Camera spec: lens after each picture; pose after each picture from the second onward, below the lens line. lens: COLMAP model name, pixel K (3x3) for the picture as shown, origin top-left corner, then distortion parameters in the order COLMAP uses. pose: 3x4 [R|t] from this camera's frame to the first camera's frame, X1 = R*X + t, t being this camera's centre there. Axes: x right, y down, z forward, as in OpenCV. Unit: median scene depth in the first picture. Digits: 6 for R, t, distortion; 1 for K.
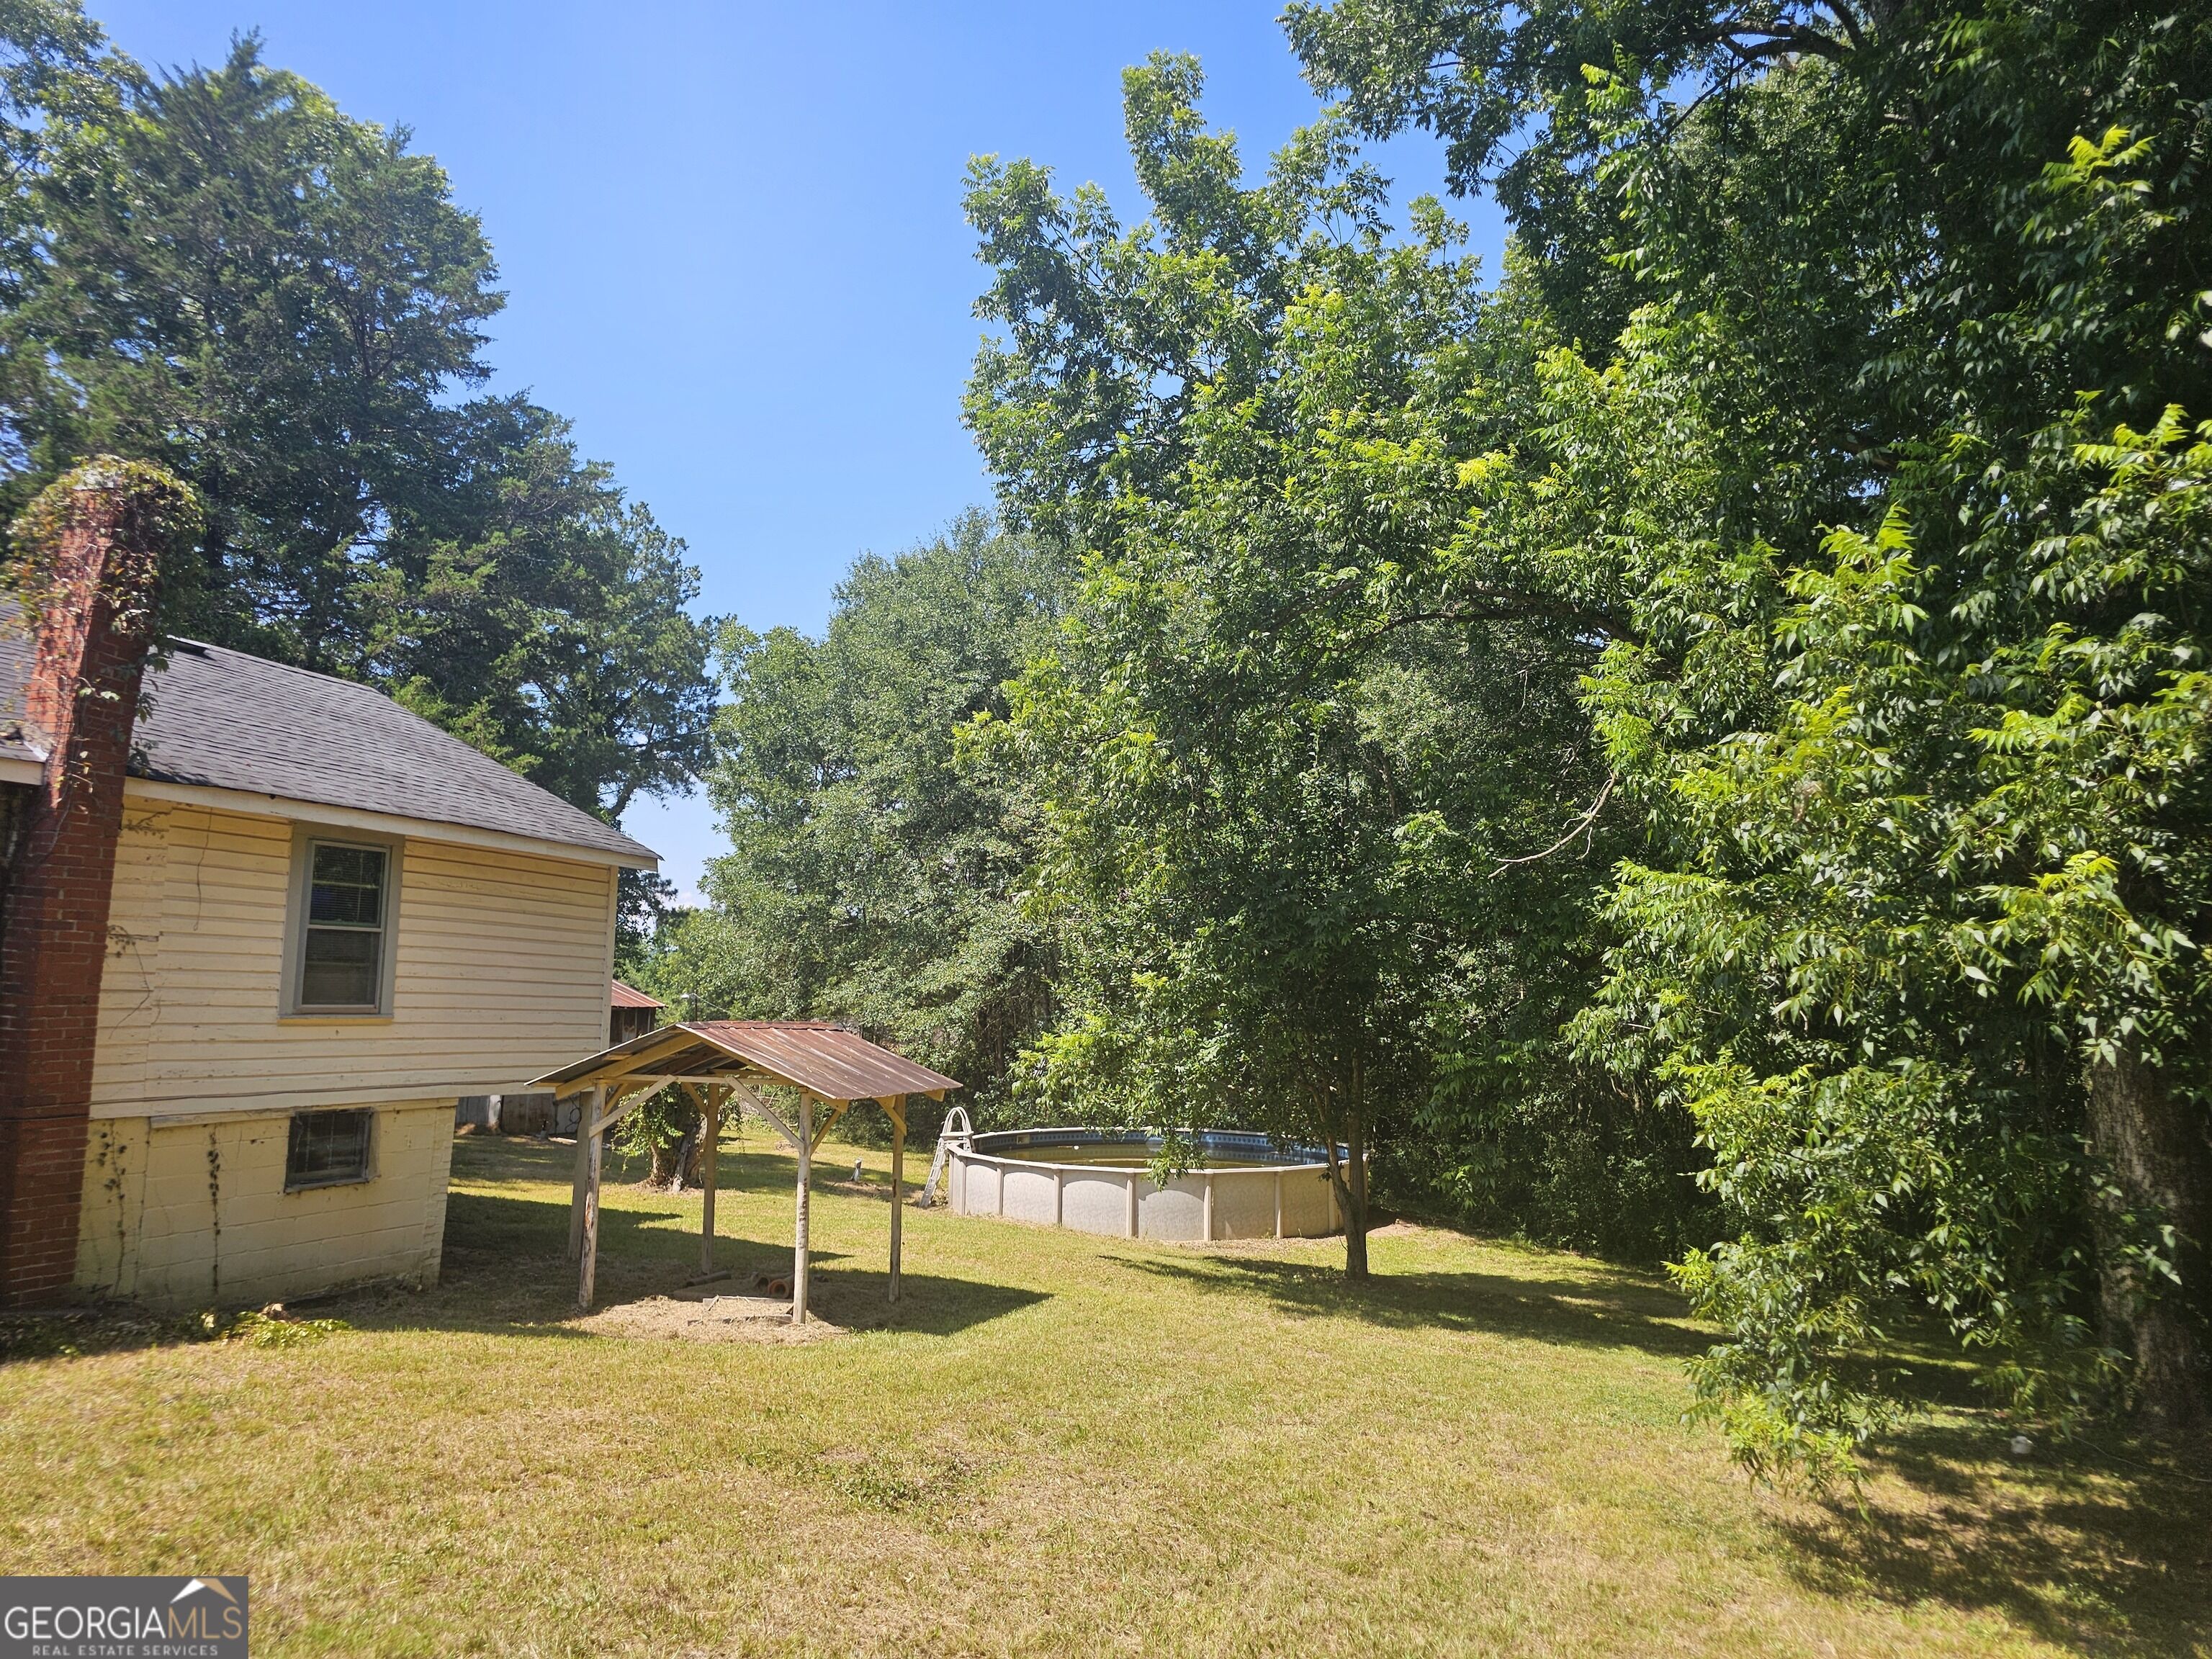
lens RADIAL K [[1496.6, 0, 1122.9], [0, 1496.6, 836.1], [0, 0, 1]] dist [0.039069, -0.024764]
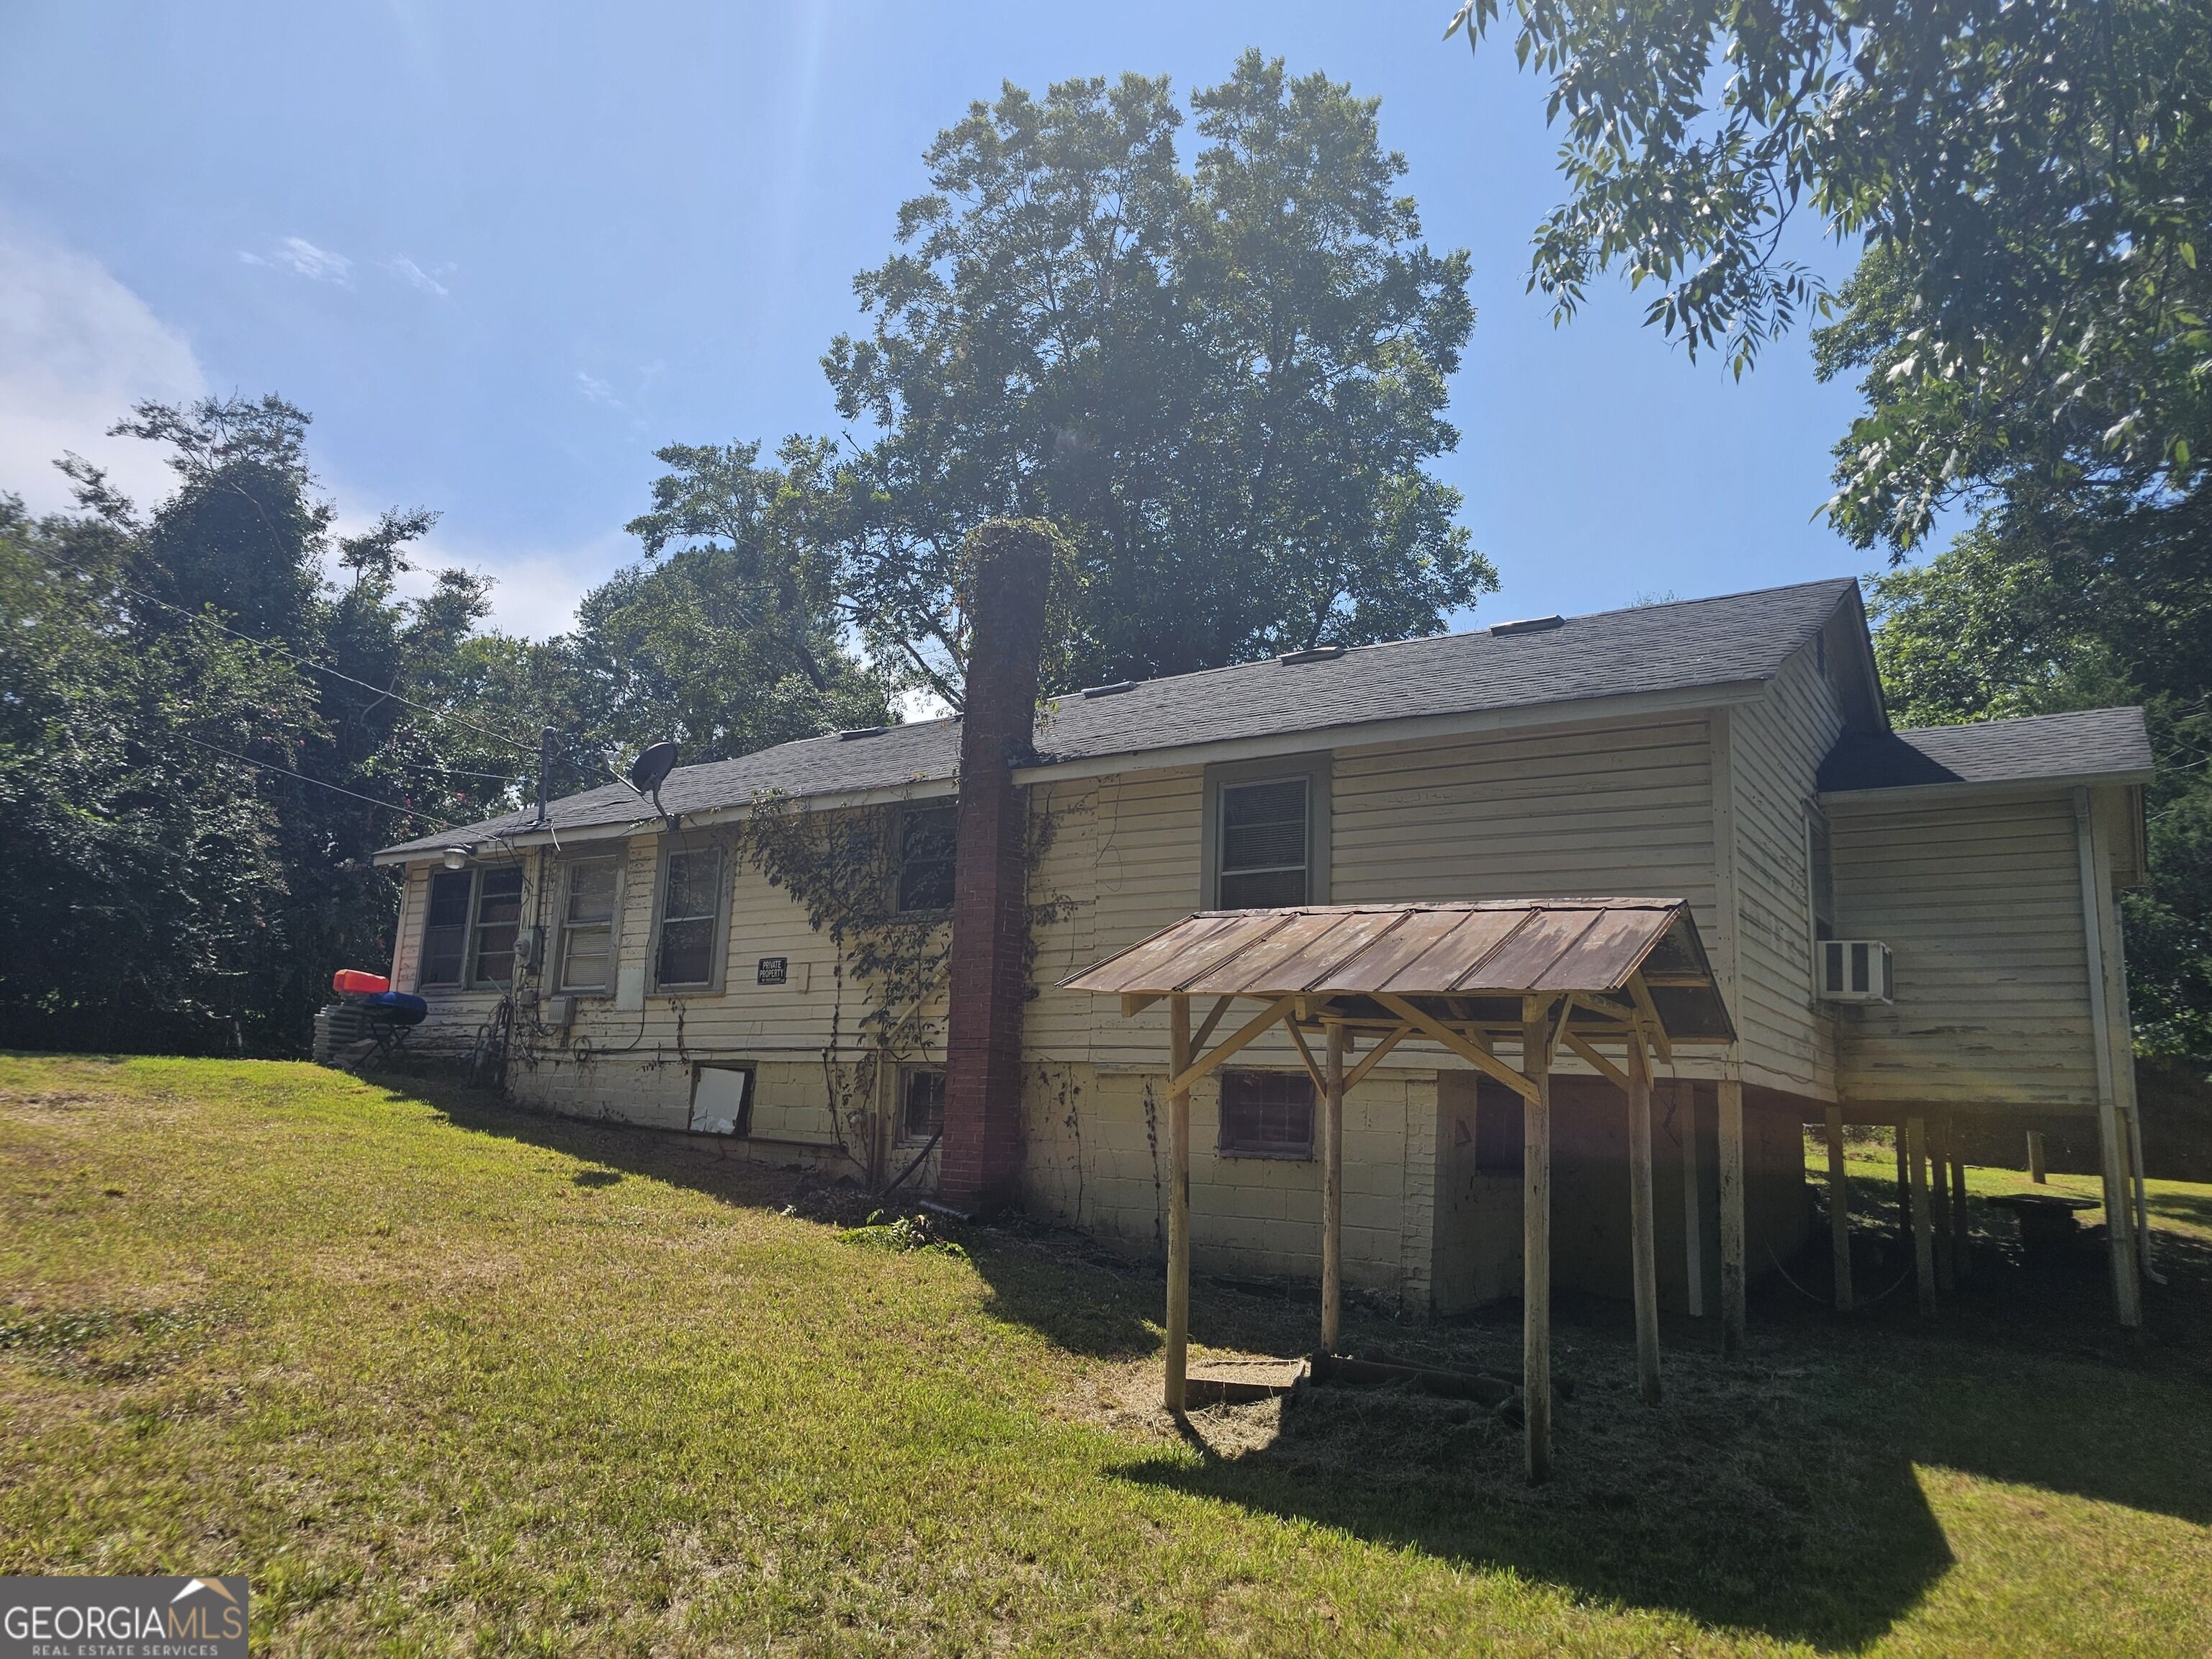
lens RADIAL K [[1505.6, 0, 1106.0], [0, 1505.6, 793.9], [0, 0, 1]] dist [-0.047349, -0.000715]
pose [[-0.203721, -0.229775, -0.951683, 0.347026], [0.076698, 0.965336, -0.249489, 0.214721], [0.976020, -0.123818, -0.179035, 0.979778]]
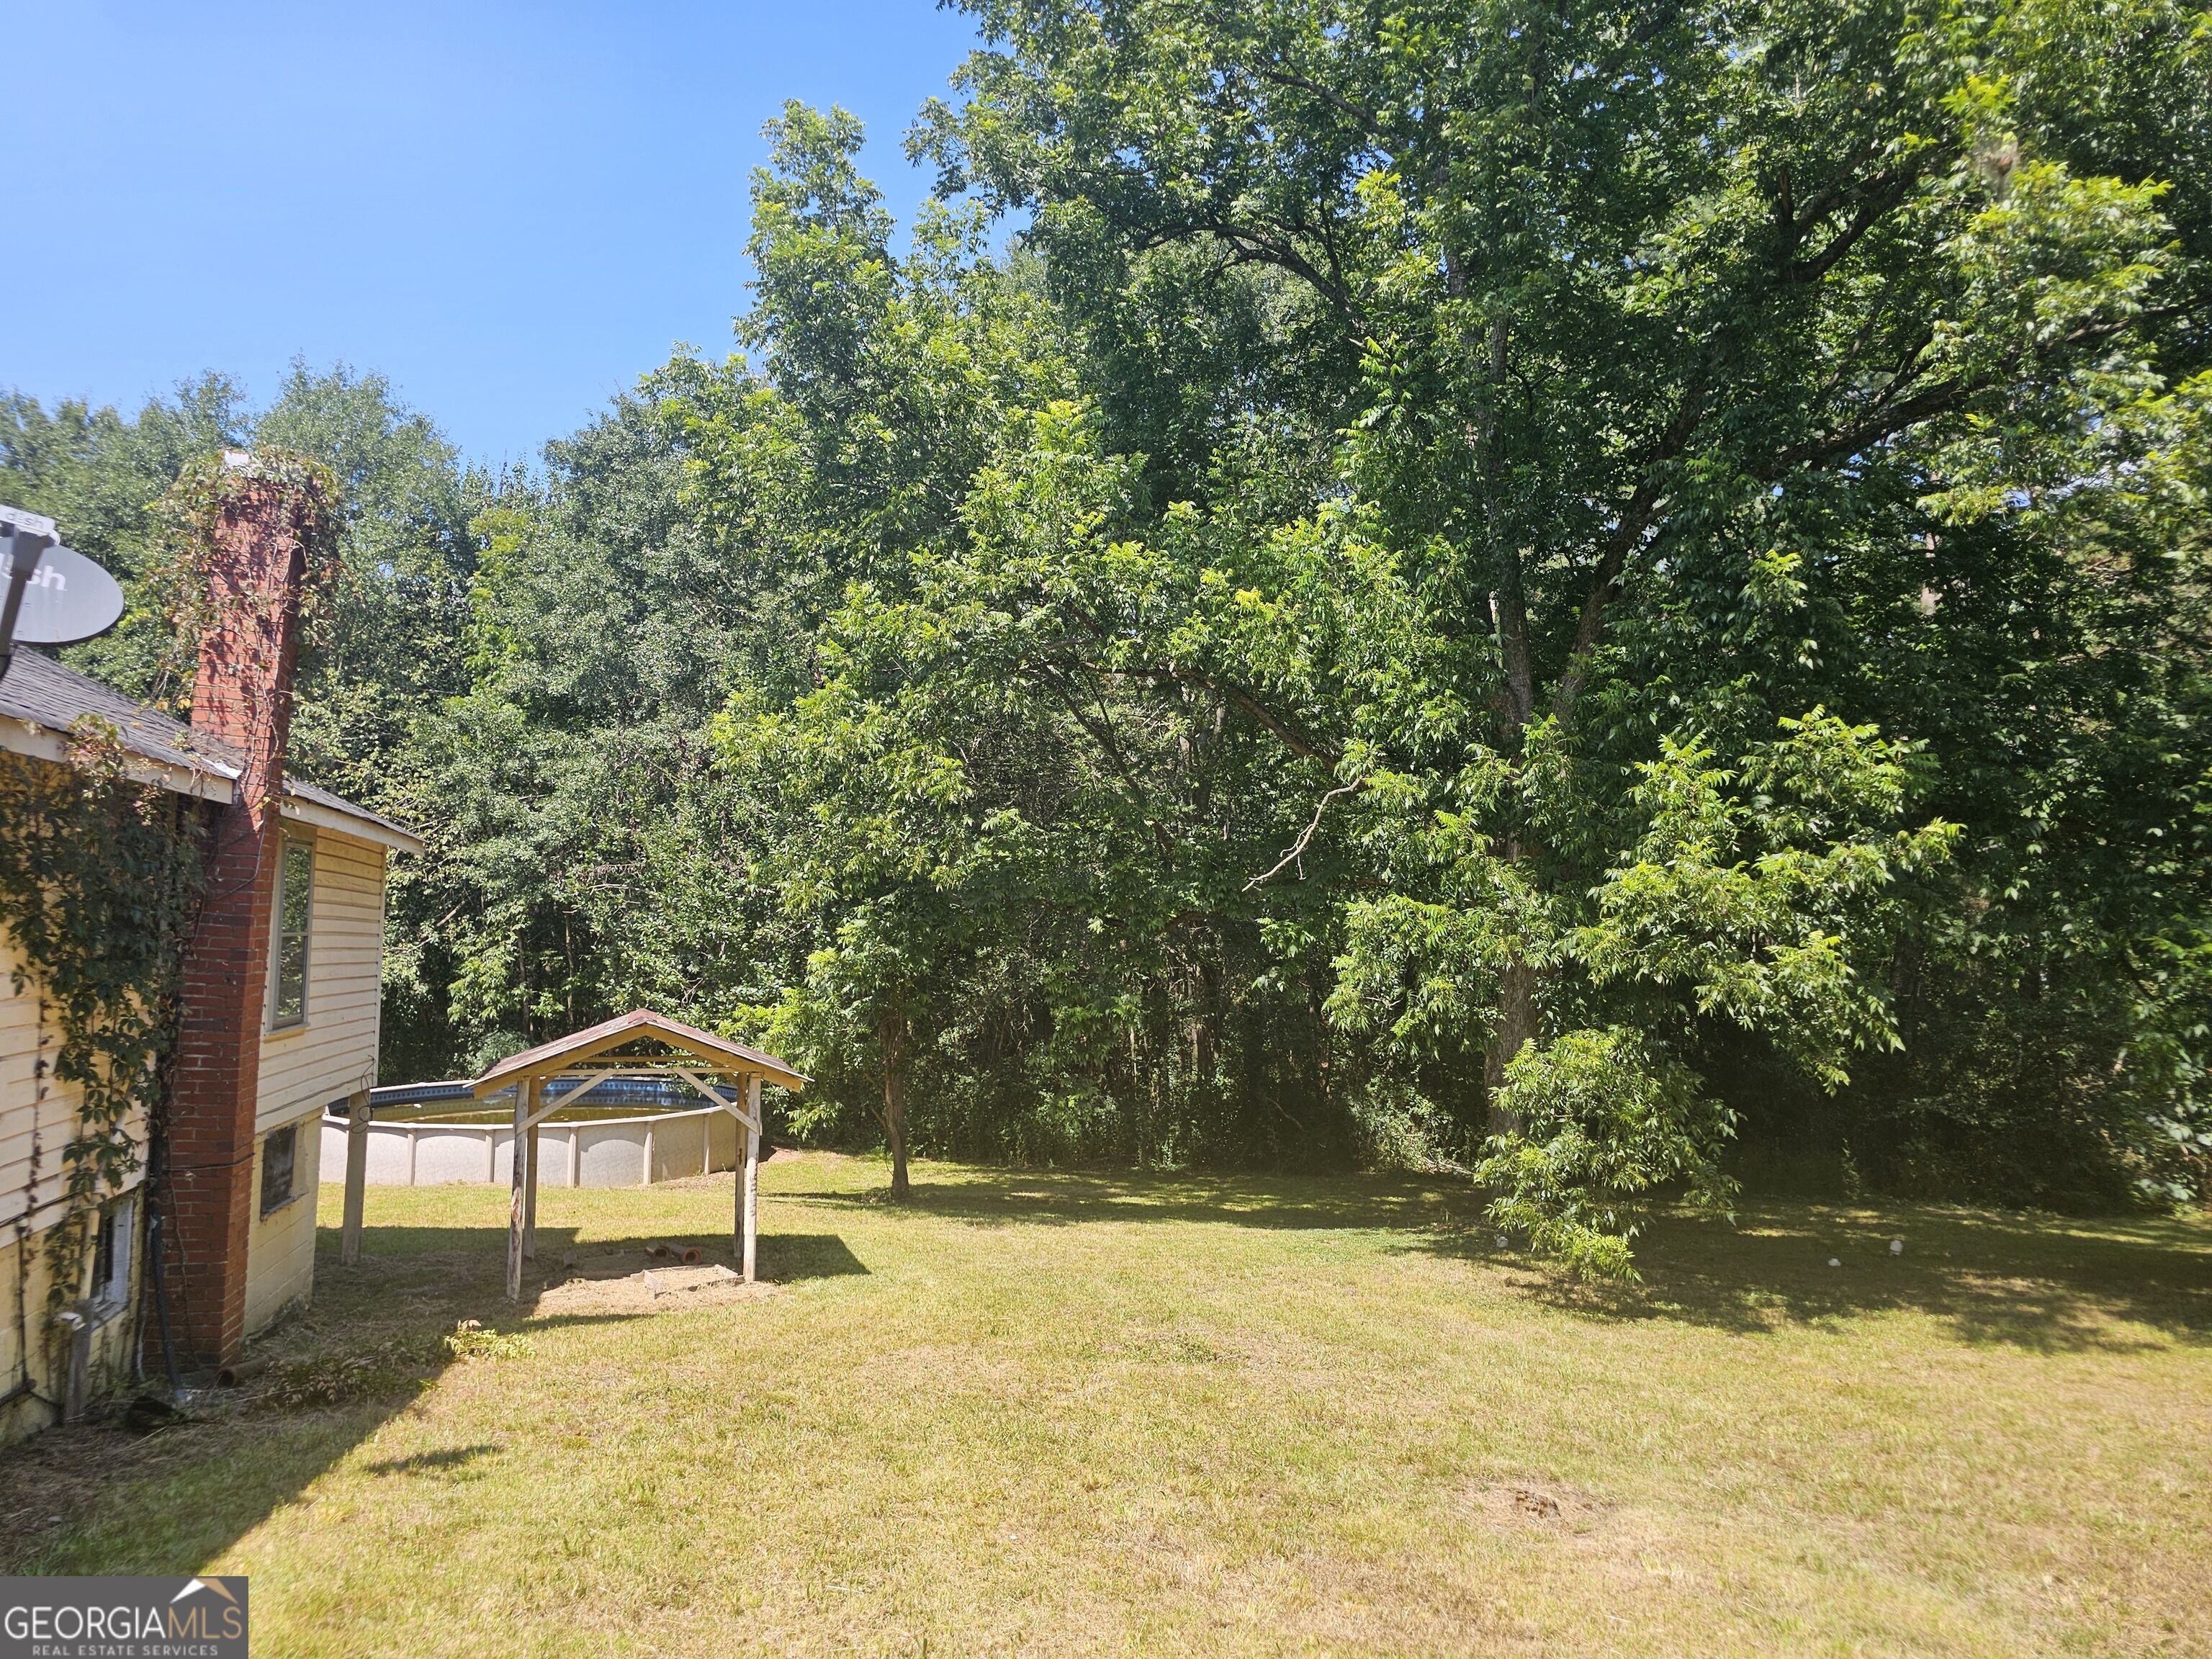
lens RADIAL K [[1505.6, 0, 1106.0], [0, 1505.6, 793.9], [0, 0, 1]] dist [-0.047349, -0.000715]
pose [[0.811090, 0.047326, 0.583003, -0.591955], [-0.064410, 0.997886, 0.008604, -0.059967], [-0.581364, -0.044530, 0.812424, -0.029758]]
